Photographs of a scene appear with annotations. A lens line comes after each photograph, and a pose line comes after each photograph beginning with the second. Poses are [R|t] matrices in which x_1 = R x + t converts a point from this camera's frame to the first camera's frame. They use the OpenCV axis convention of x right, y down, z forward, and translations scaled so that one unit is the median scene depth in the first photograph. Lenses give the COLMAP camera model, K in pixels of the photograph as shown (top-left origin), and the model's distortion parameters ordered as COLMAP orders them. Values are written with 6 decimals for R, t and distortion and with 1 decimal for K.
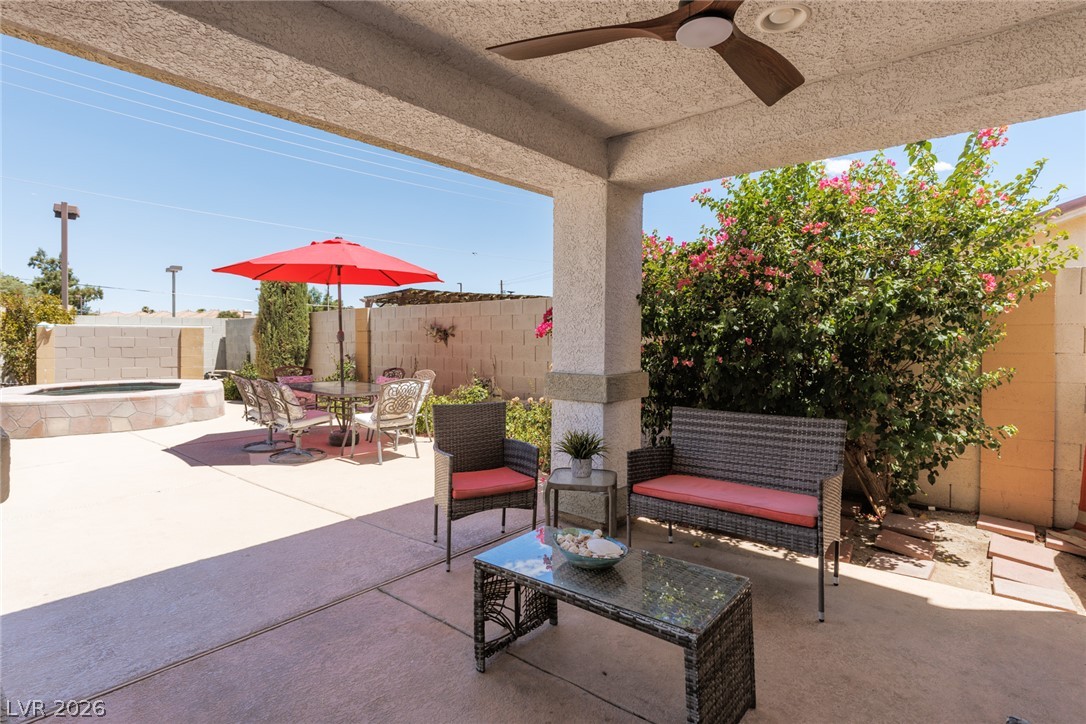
lens RADIAL K [[544.4, 0, 546.5], [0, 544.4, 347.8], [0, 0, 1]] dist [0.001022, -0.000217]
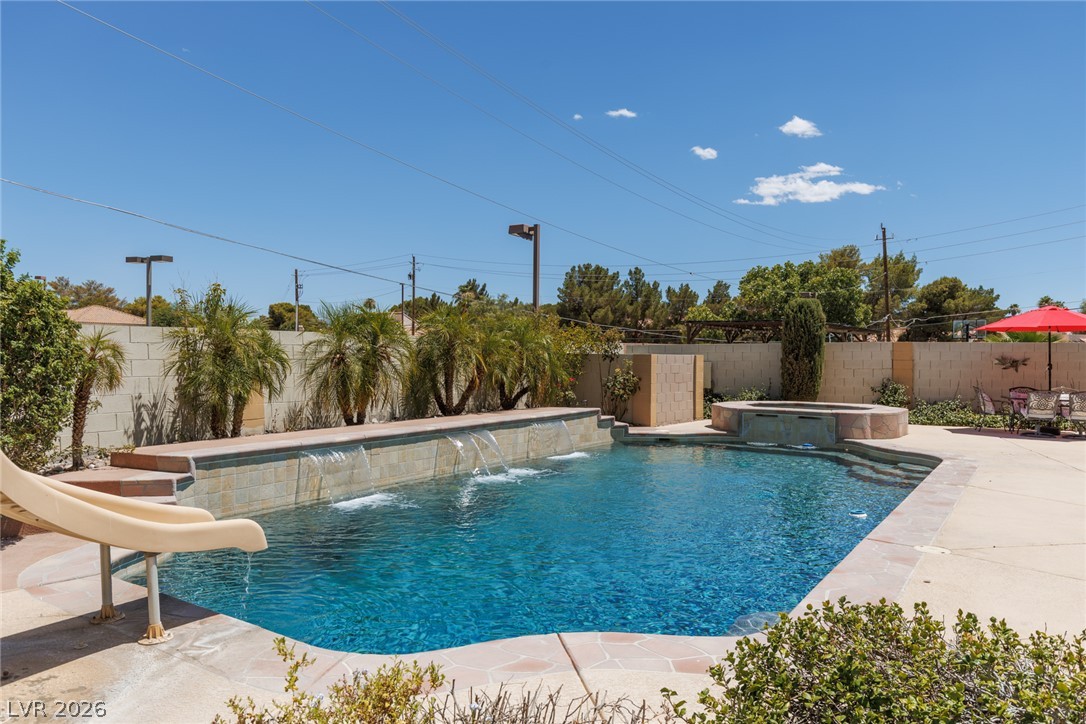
lens RADIAL K [[790.6, 0, 543.0], [0, 790.6, 362.0], [0, 0, 1]] dist [-0.004124, -0.000531]
pose [[0.928936, 0.001294, 0.370239, -2.080963], [0.001643, 0.999970, -0.007615, -0.015819], [-0.370238, 0.007682, 0.928905, -0.471470]]
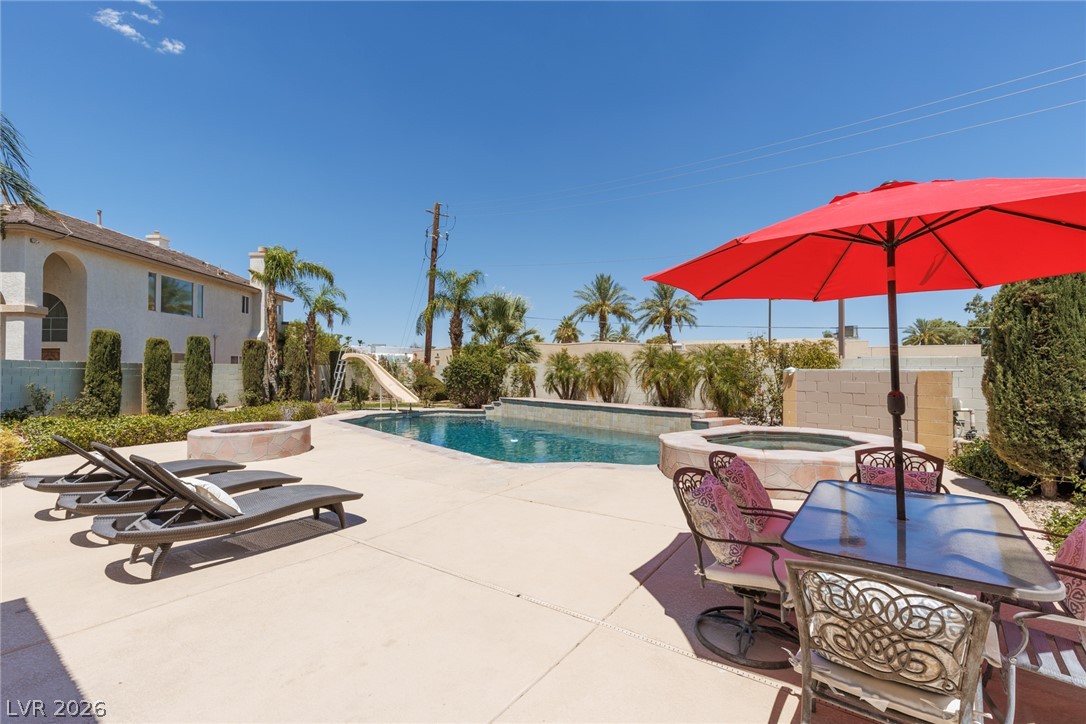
lens RADIAL K [[484.1, 0, 543.0], [0, 484.1, 362.0], [0, 0, 1]] dist [0.001188, -0.000085]
pose [[0.072955, -0.019804, -0.997139, -0.006808], [-0.021179, 0.999547, -0.021401, -0.031838], [0.997110, 0.022679, 0.072503, 0.543663]]
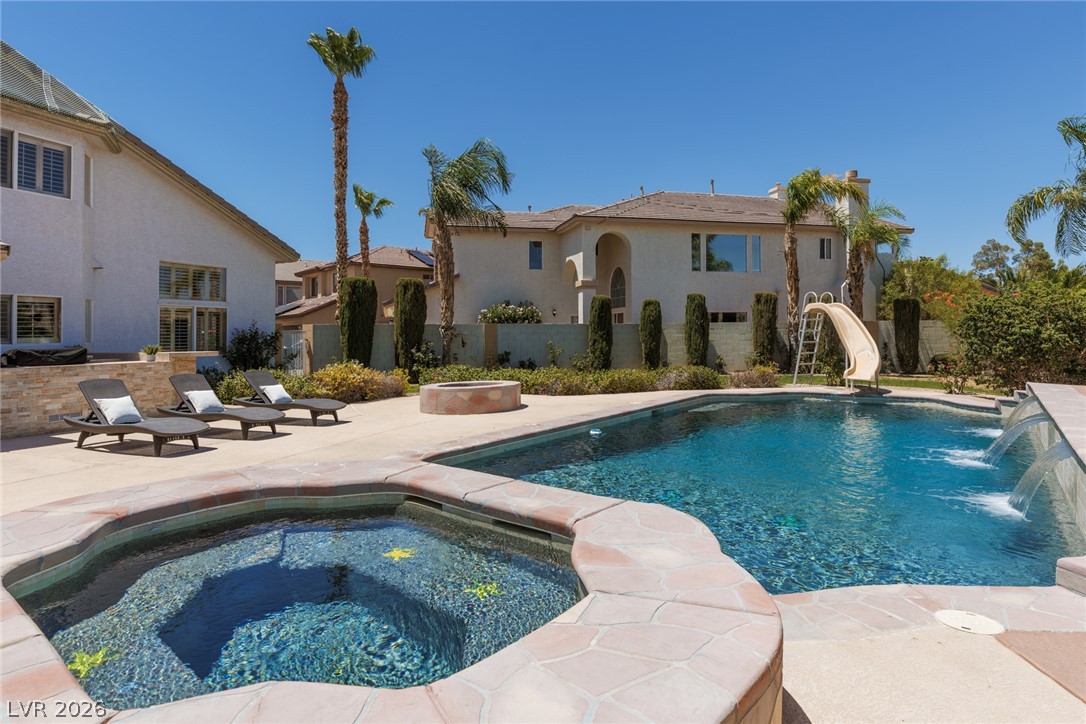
lens RADIAL K [[597.7, 0, 542.6], [0, 597.7, 337.1], [0, 0, 1]] dist [-0.004268, -0.001276]
pose [[-0.950575, 0.008649, -0.310376, -0.831966], [0.001685, 0.999741, 0.022696, -0.036781], [0.310492, 0.021051, -0.950343, 1.334291]]
